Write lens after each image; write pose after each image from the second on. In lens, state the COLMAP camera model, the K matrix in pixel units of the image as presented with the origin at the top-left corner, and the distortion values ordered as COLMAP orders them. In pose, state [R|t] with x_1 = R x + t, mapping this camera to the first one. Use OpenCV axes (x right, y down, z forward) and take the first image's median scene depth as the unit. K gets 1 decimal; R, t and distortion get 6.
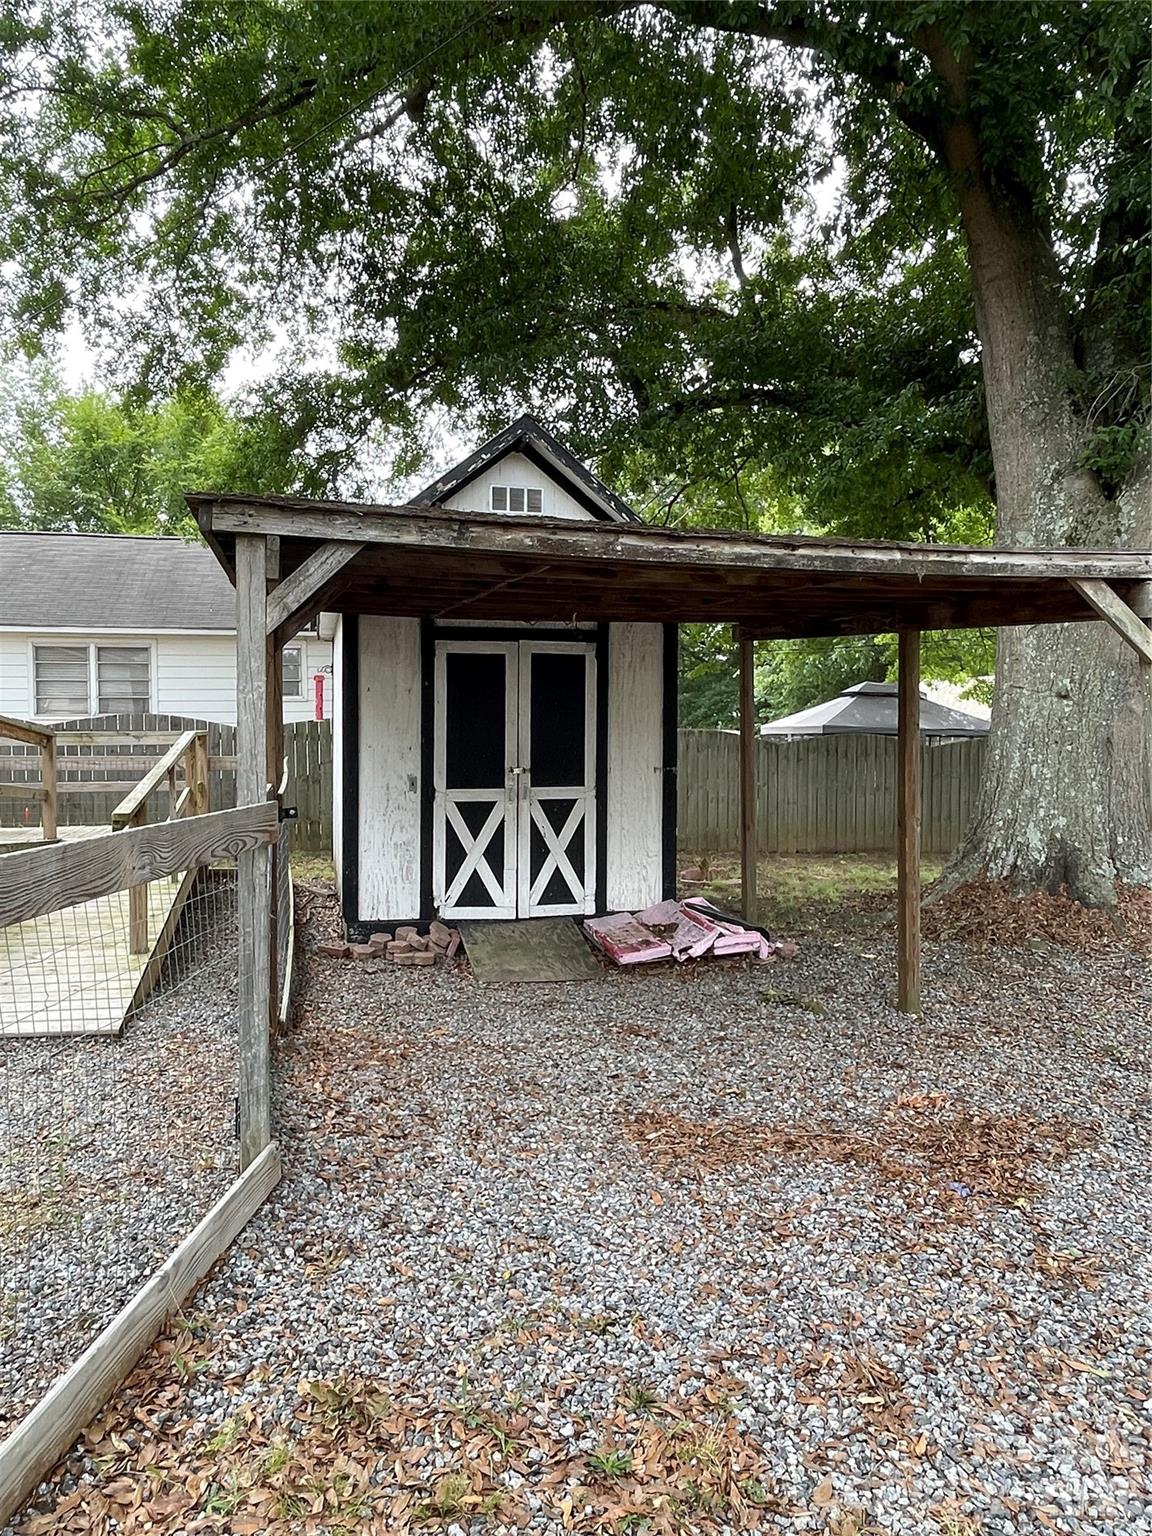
lens RADIAL K [[1102.5, 0, 566.6], [0, 1102.5, 773.5], [0, 0, 1]] dist [0.019061, -0.036424]
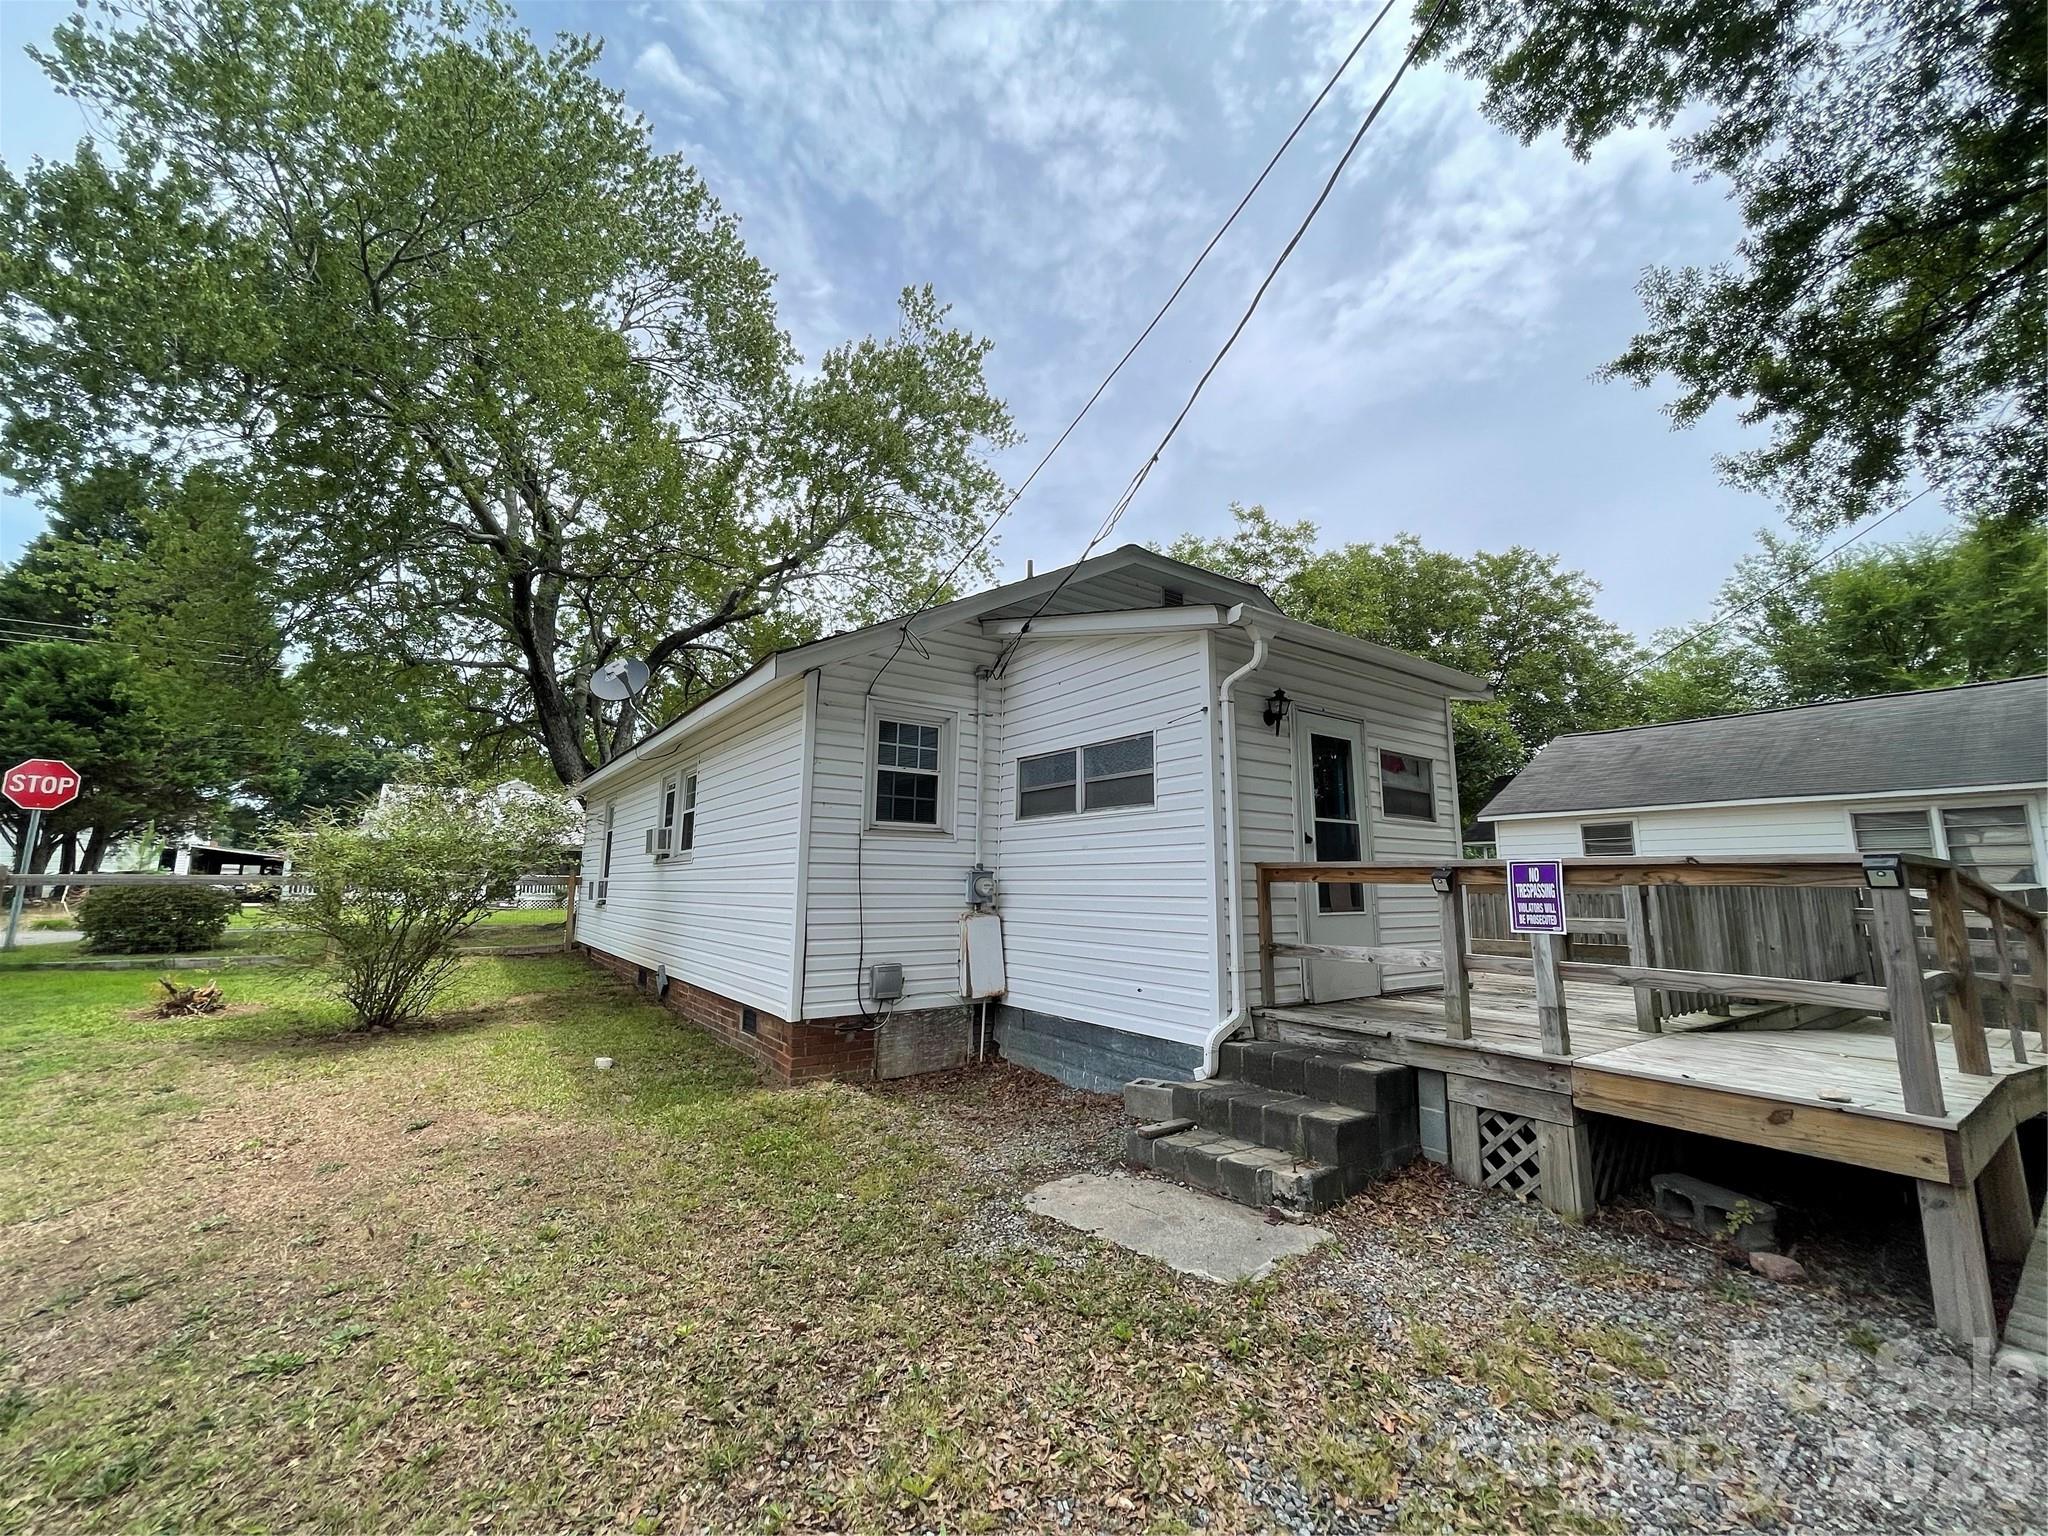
lens RADIAL K [[825.5, 0, 1017.5], [0, 825.5, 760.7], [0, 0, 1]] dist [-0.007138, 0.003226]
pose [[0.385772, -0.133791, -0.912842, -0.220865], [-0.047216, 0.985270, -0.164361, -0.015784], [0.921385, 0.106506, 0.373772, 0.102535]]
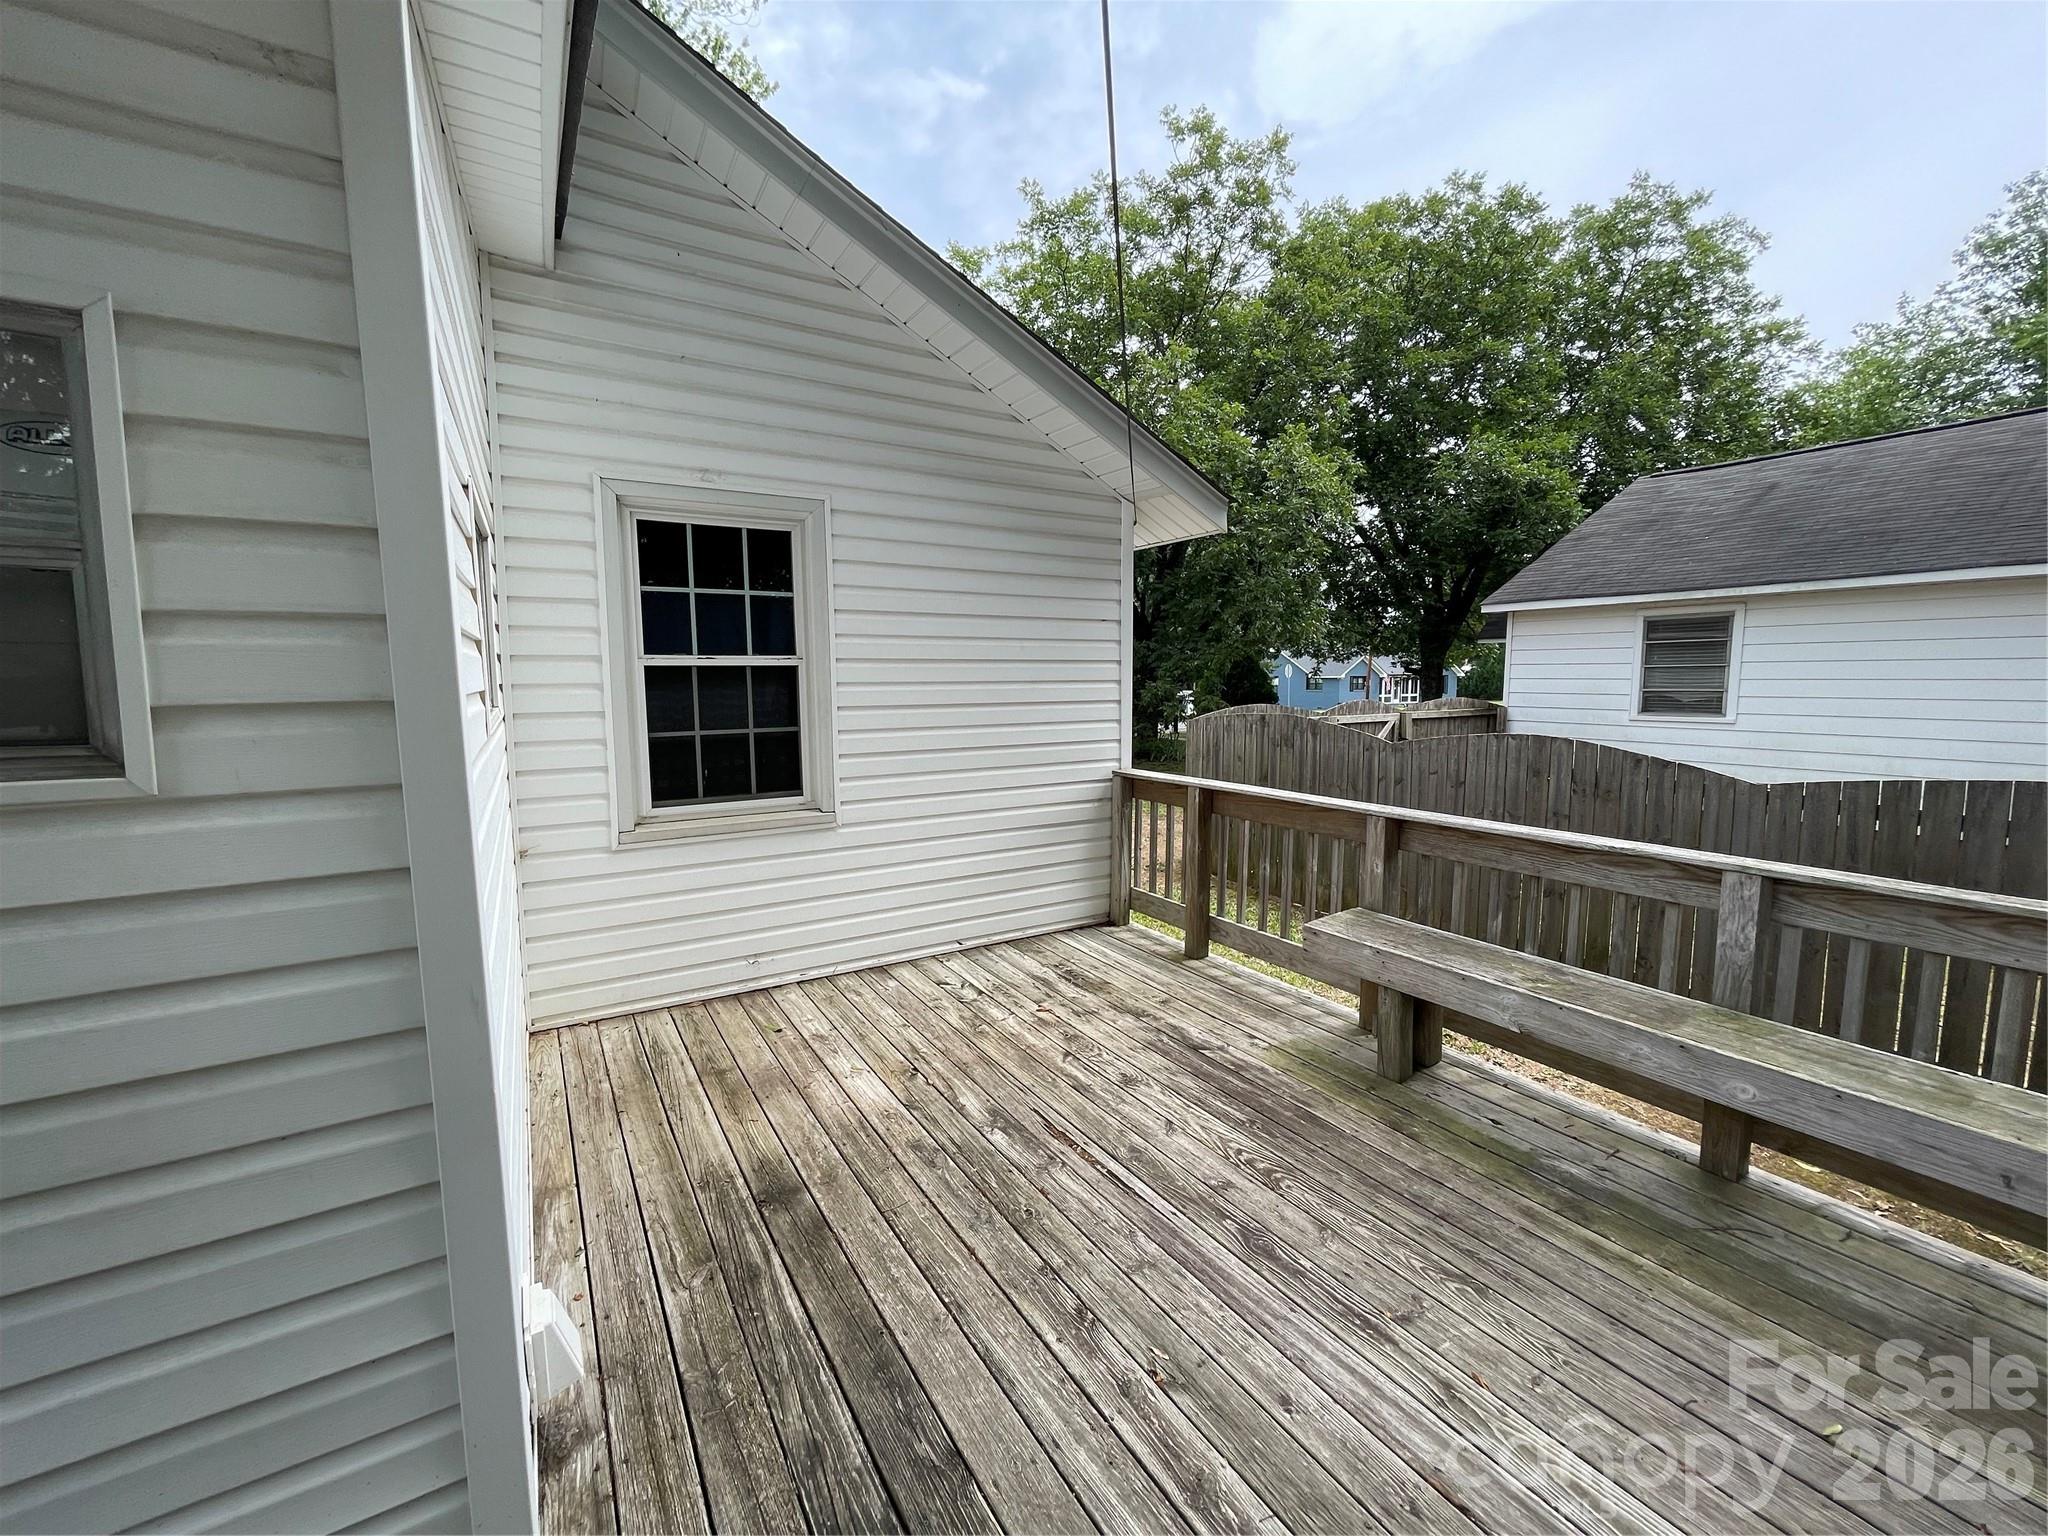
lens RADIAL K [[825.5, 0, 1027.0], [0, 825.5, 754.7], [0, 0, 1]] dist [-0.007138, 0.003226]
pose [[0.307094, 0.094062, -0.947019, -0.662983], [-0.040245, 0.995497, 0.085827, -0.129705], [0.950828, 0.011756, 0.309497, 0.919424]]
